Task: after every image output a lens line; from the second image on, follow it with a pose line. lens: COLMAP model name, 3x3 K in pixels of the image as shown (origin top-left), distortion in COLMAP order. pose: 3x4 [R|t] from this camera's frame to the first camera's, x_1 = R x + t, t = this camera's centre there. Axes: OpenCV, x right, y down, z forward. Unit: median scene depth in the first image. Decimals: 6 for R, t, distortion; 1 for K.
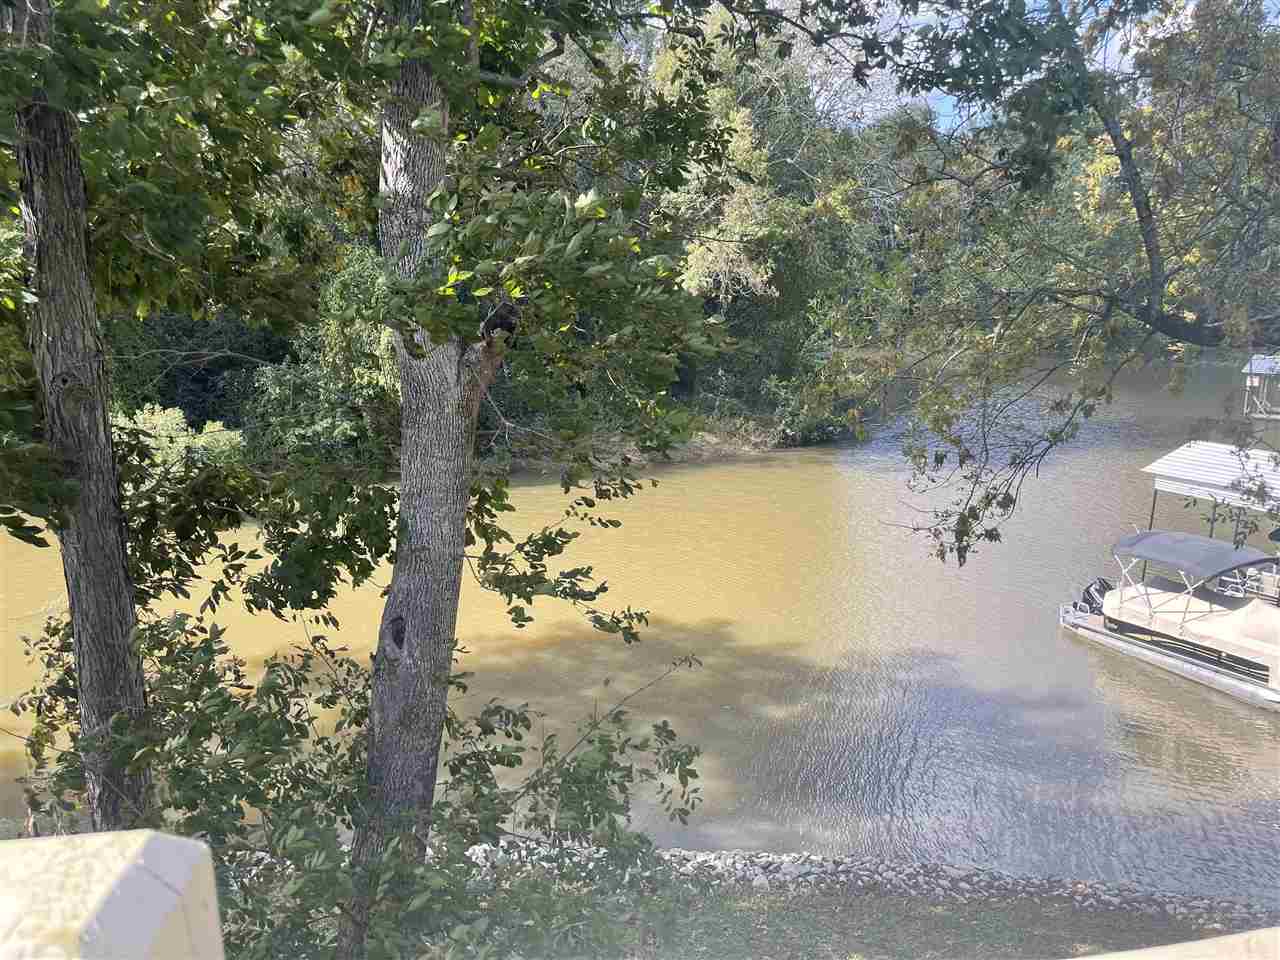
lens RADIAL K [[1086.3, 0, 640.0], [0, 1086.3, 480.0], [0, 0, 1]] dist [0.218029, -0.248435]
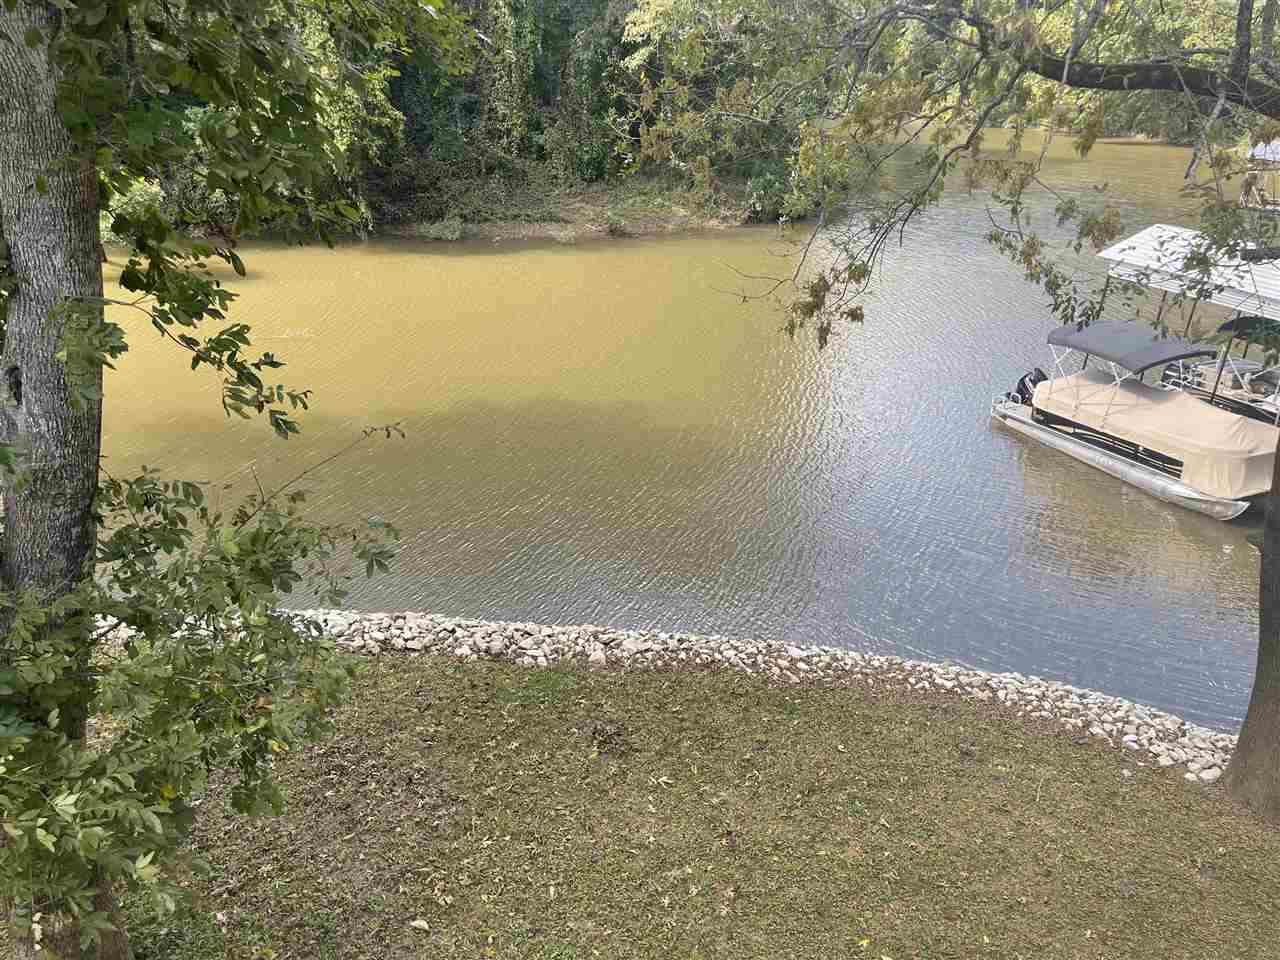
lens RADIAL K [[1086.3, 0, 640.0], [0, 1086.3, 480.0], [0, 0, 1]] dist [0.218029, -0.248435]
pose [[0.999172, 0.040466, 0.004153, 0.101462], [-0.040482, 0.979144, 0.199091, 0.006796], [0.003990, -0.199095, 0.979972, 0.054401]]
